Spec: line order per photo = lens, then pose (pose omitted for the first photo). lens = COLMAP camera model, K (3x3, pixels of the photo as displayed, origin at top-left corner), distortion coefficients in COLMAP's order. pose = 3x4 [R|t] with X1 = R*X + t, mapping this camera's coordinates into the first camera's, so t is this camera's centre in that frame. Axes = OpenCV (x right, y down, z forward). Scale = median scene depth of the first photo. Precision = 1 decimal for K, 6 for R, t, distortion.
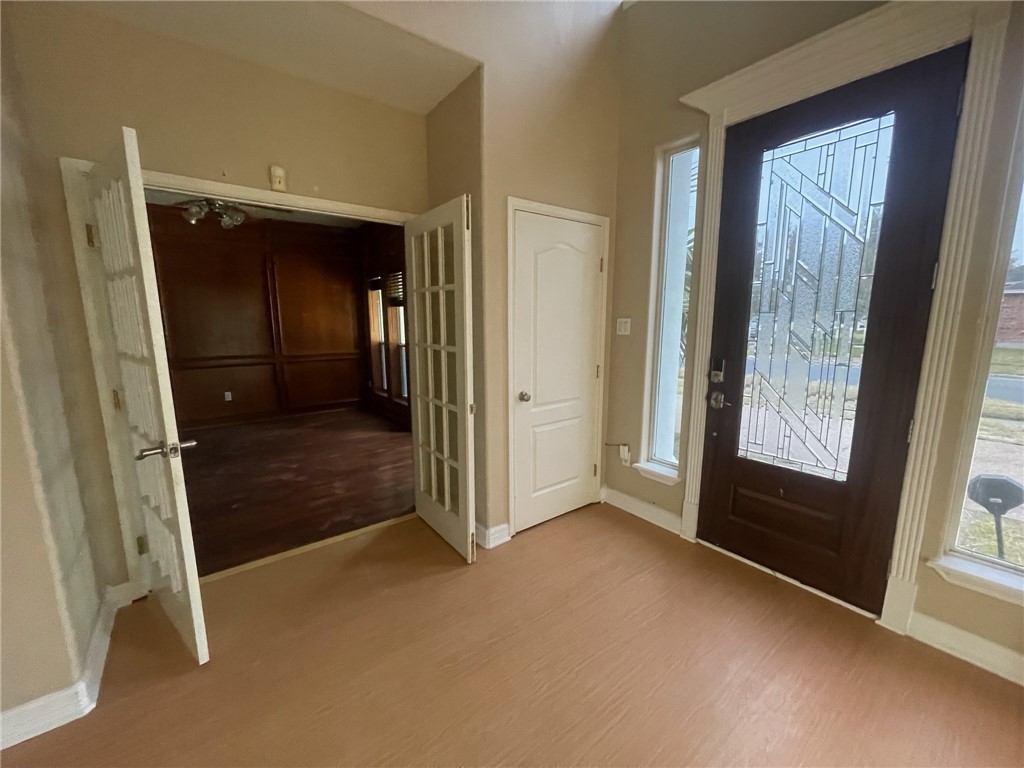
lens RADIAL K [[411.8, 0, 512.6], [0, 411.8, 385.4], [0, 0, 1]] dist [-0.002059, -0.000230]
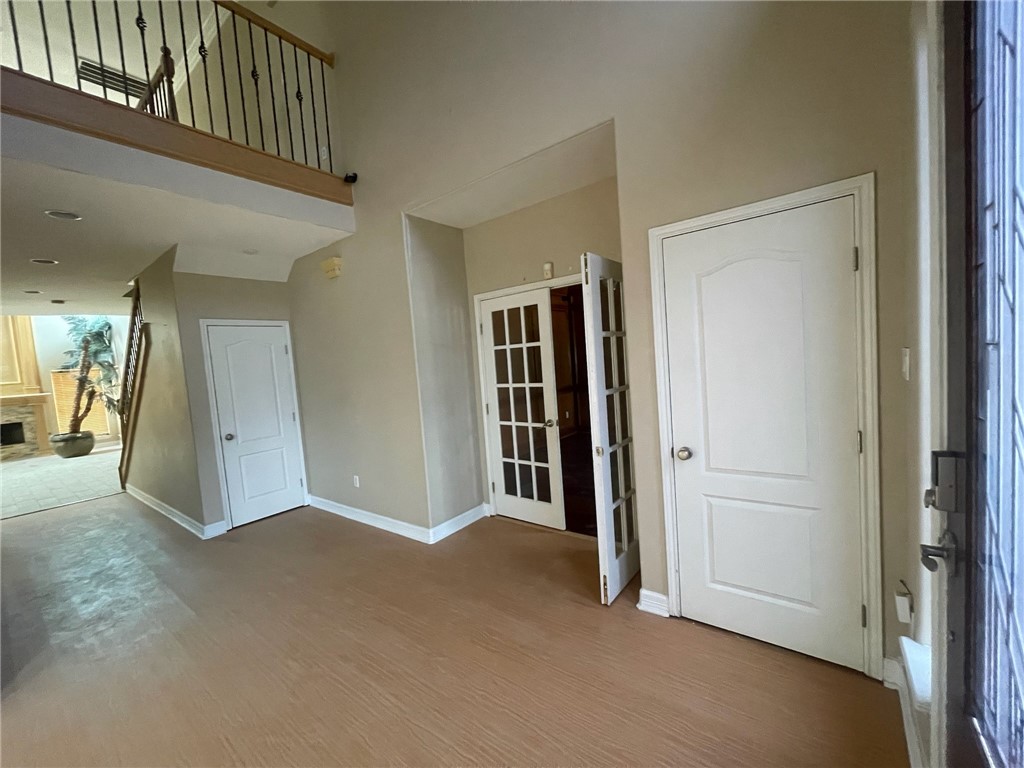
lens RADIAL K [[411.8, 0, 514.3], [0, 411.8, 386.2], [0, 0, 1]] dist [-0.002059, -0.000230]
pose [[0.265932, 0.046762, -0.962857, 0.712725], [-0.079344, 0.996496, 0.026481, -0.100683], [0.960721, 0.069354, 0.268710, 0.435392]]
